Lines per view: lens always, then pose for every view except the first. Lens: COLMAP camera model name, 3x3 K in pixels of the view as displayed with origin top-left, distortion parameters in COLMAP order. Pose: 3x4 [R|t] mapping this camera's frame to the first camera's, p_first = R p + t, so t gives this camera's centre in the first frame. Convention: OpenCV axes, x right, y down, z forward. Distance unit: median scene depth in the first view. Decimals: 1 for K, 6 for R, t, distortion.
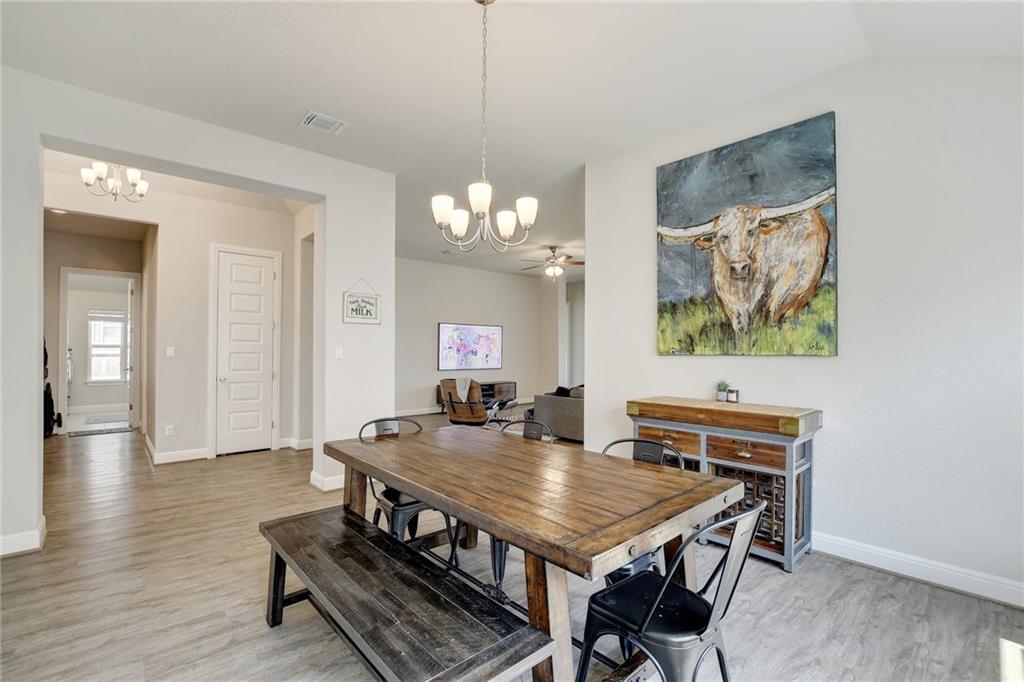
lens RADIAL K [[451.2, 0, 507.3], [0, 451.2, 346.1], [0, 0, 1]] dist [-0.003340, -0.000674]
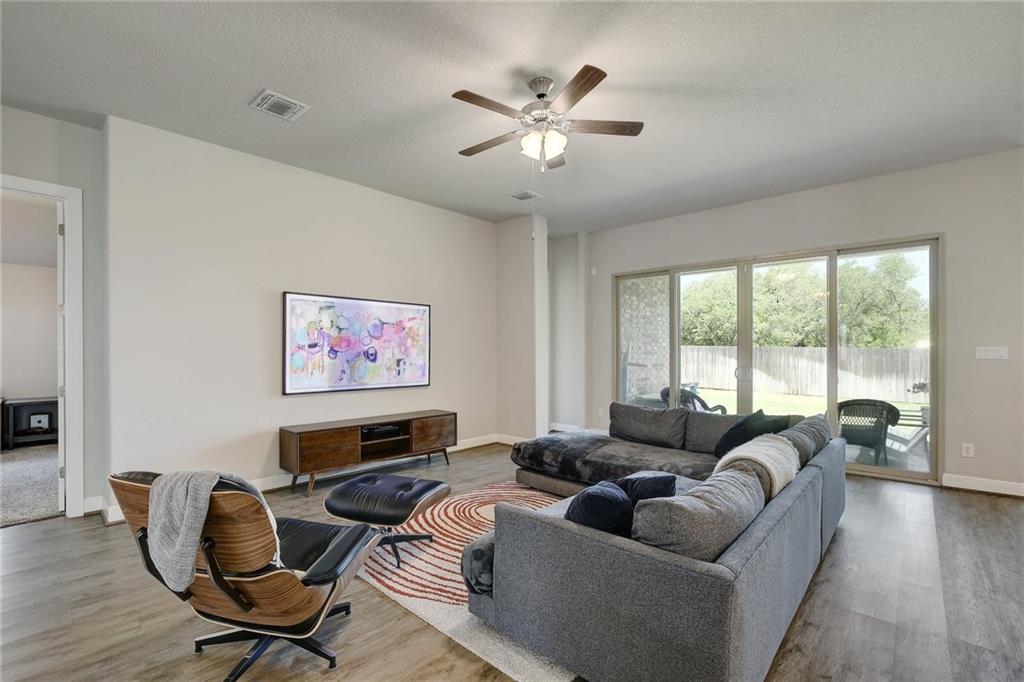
lens RADIAL K [[451.2, 0, 516.2], [0, 451.2, 349.8], [0, 0, 1]] dist [-0.003340, -0.000674]
pose [[0.992991, 0.005403, 0.118063, 0.026564], [-0.006735, 0.999918, 0.010879, 0.001208], [-0.117995, -0.011598, 0.992947, 0.488863]]
